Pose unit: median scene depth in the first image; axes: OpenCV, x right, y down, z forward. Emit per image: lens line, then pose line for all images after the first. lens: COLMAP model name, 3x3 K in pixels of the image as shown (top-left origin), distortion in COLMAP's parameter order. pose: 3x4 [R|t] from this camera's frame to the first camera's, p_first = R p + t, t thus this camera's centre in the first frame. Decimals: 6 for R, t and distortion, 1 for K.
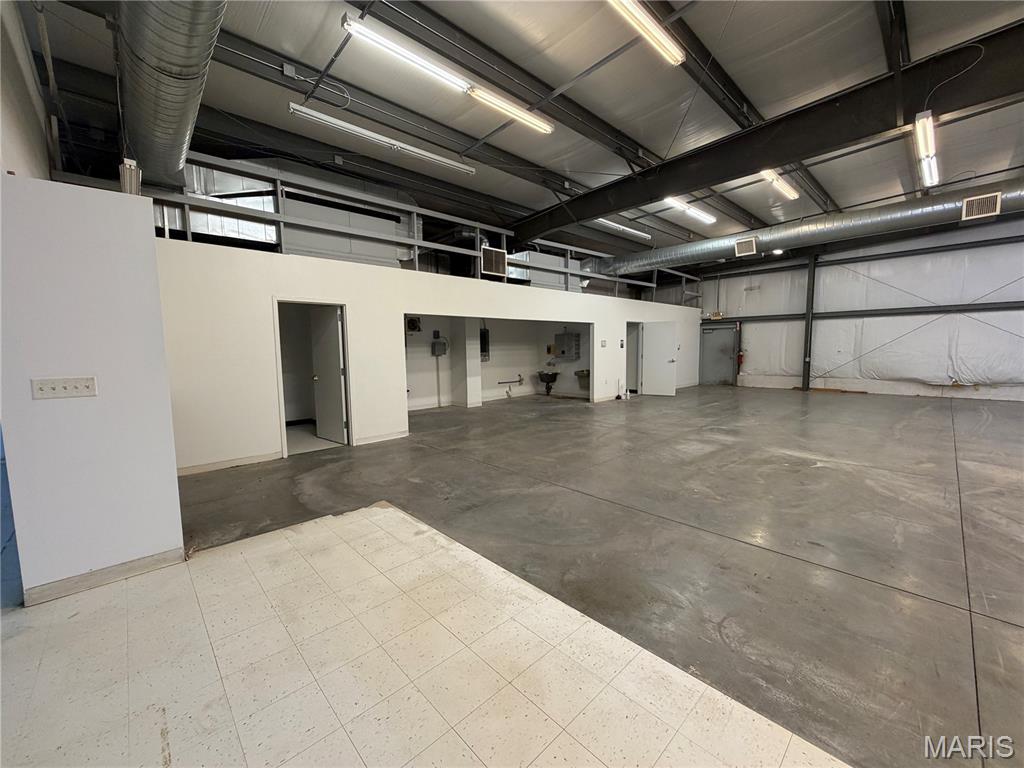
lens RADIAL K [[405.1, 0, 513.0], [0, 405.1, 383.7], [0, 0, 1]] dist [-0.002165, 0.000522]
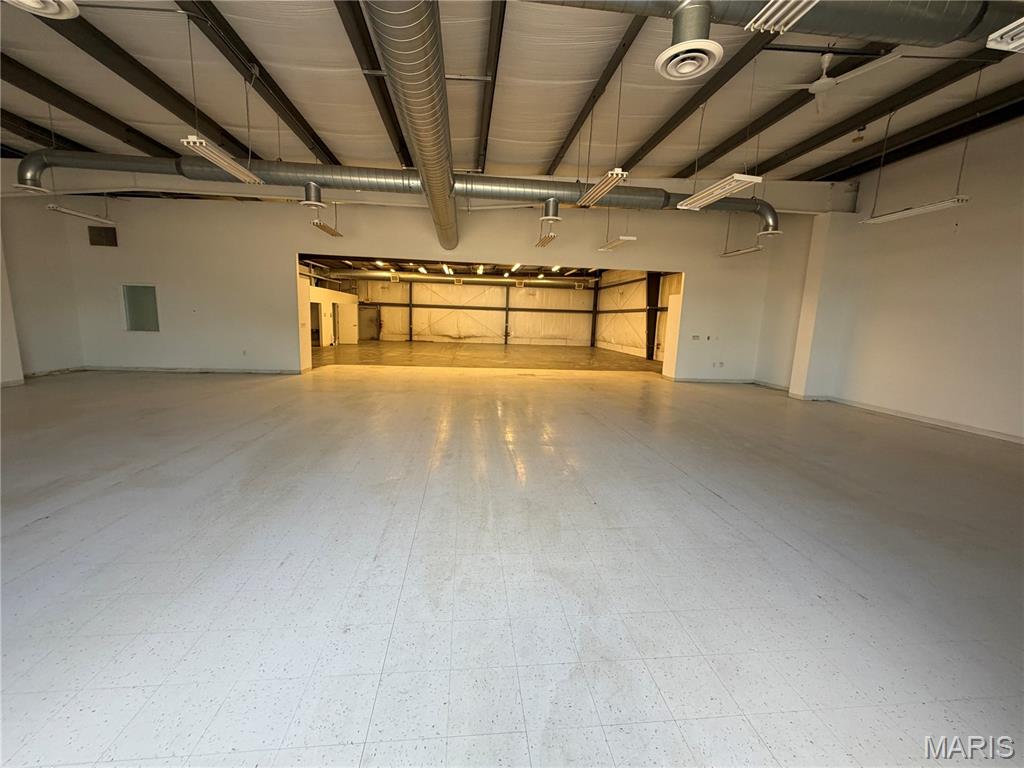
lens RADIAL K [[405.1, 0, 505.5], [0, 405.1, 384.0], [0, 0, 1]] dist [-0.002165, 0.000522]
pose [[0.610633, -0.087764, 0.787036, -0.827743], [0.026061, 0.995529, 0.090794, 0.076314], [-0.791485, -0.034931, 0.610189, -0.864179]]
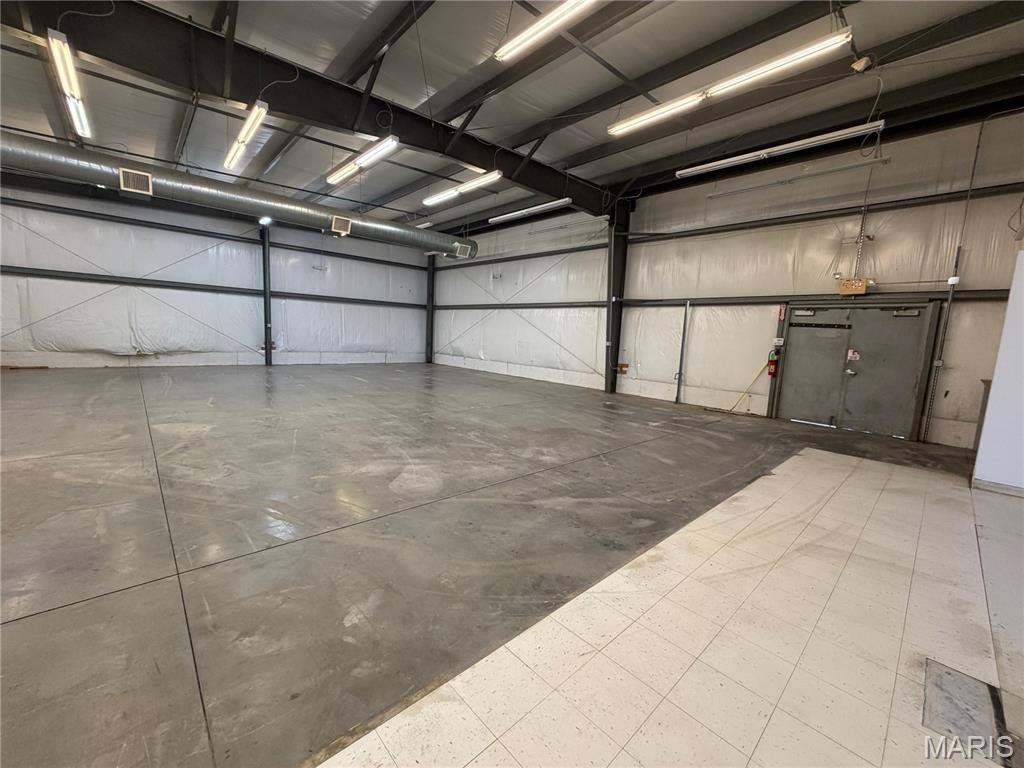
lens RADIAL K [[405.1, 0, 506.1], [0, 405.1, 385.5], [0, 0, 1]] dist [-0.002165, 0.000522]
pose [[0.006680, -0.112985, 0.993574, 0.035235], [0.038912, 0.992873, 0.112644, 0.001996], [-0.999220, 0.037909, 0.011029, 0.028811]]
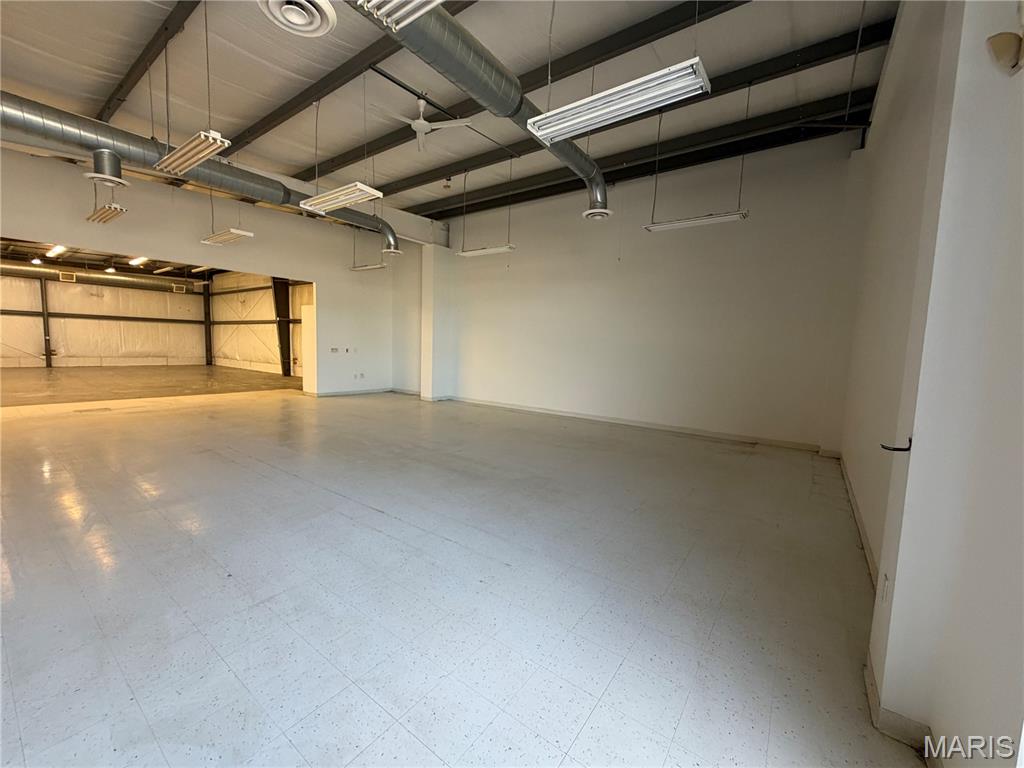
lens RADIAL K [[405.1, 0, 509.9], [0, 405.1, 385.6], [0, 0, 1]] dist [-0.002165, 0.000522]
pose [[-0.189502, -0.084259, 0.978258, -0.791739], [0.055905, 0.993769, 0.096424, 0.079313], [-0.980288, 0.072962, -0.183611, -0.852079]]
